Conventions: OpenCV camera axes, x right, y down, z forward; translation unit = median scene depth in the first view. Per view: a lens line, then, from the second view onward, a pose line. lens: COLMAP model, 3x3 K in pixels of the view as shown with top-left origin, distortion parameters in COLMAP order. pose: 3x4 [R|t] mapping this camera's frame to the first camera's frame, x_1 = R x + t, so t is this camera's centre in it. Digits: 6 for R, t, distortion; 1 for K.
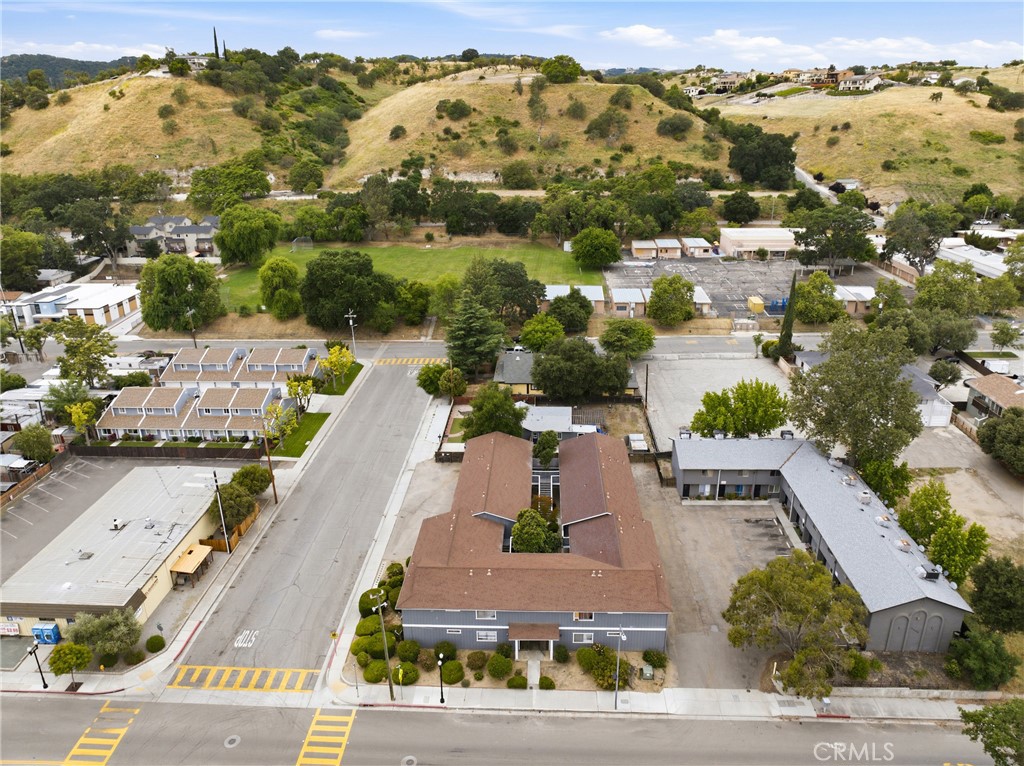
lens RADIAL K [[720.7, 0, 516.2], [0, 720.7, 380.2], [0, 0, 1]] dist [-0.055220, 0.029191]
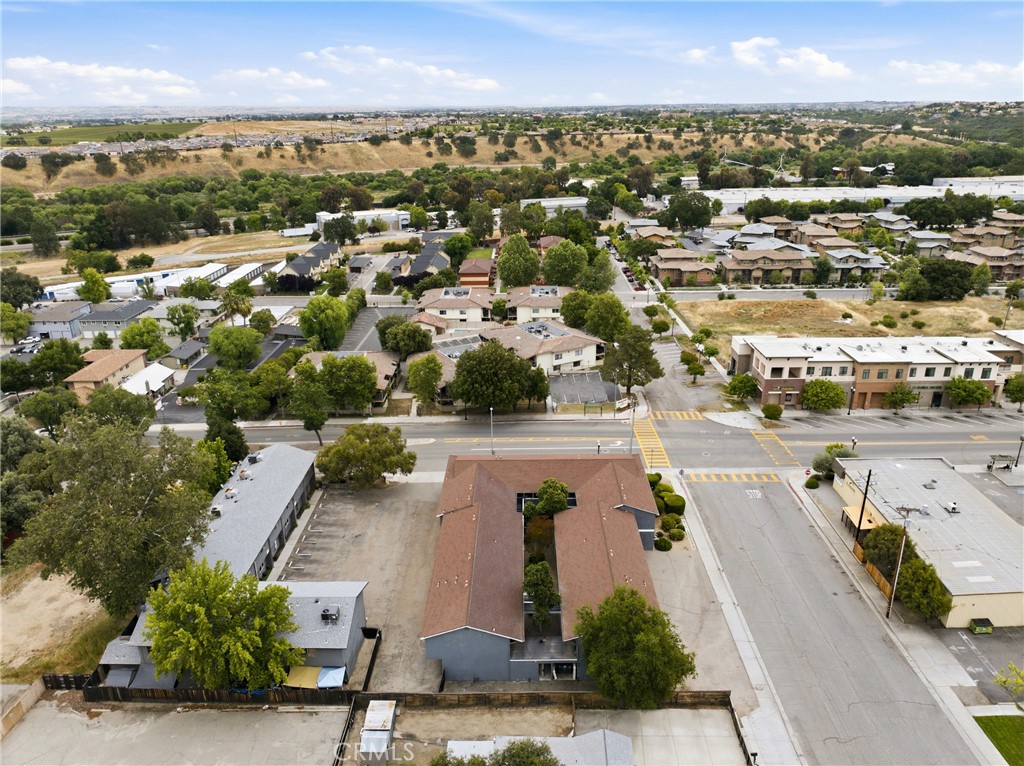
lens RADIAL K [[720.7, 0, 516.2], [0, 720.7, 380.2], [0, 0, 1]] dist [-0.055220, 0.029191]
pose [[-0.999500, 0.026388, -0.017400, 0.033258], [0.008491, 0.754412, 0.656346, -0.240821], [0.030446, 0.655870, -0.754259, 0.638676]]
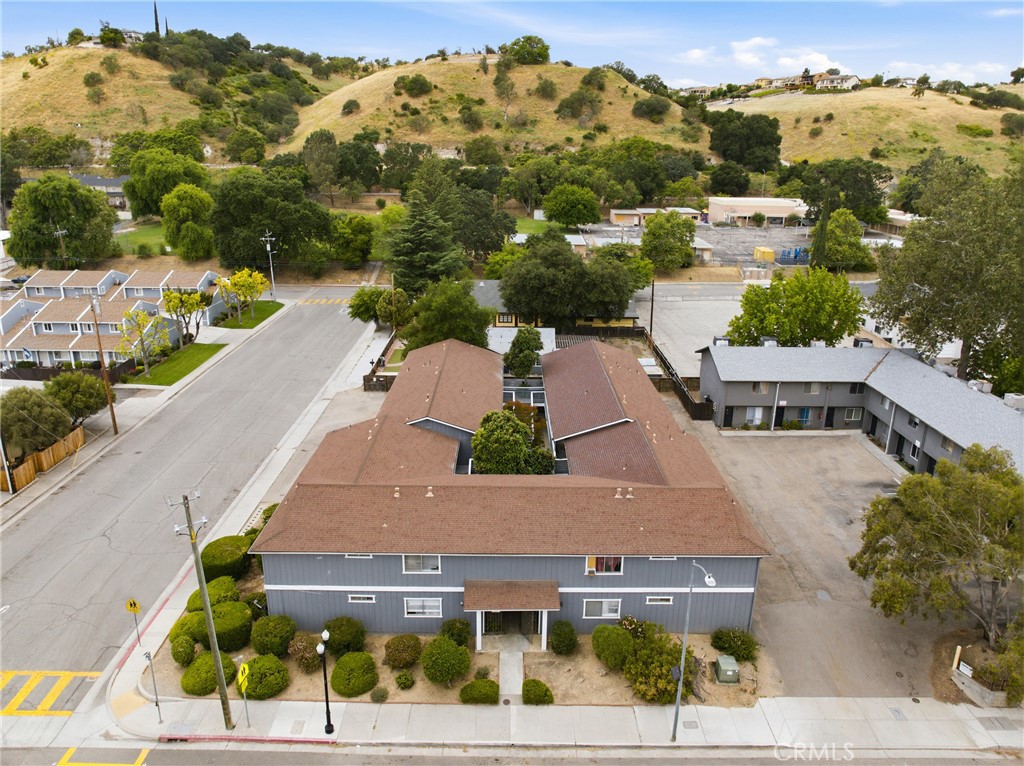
lens RADIAL K [[720.7, 0, 516.2], [0, 720.7, 380.2], [0, 0, 1]] dist [-0.055220, 0.029191]
pose [[0.998540, 0.008969, 0.053273, -0.000568], [-0.006282, 0.998709, -0.050398, 0.070025], [-0.053656, 0.049990, 0.997307, 0.147819]]
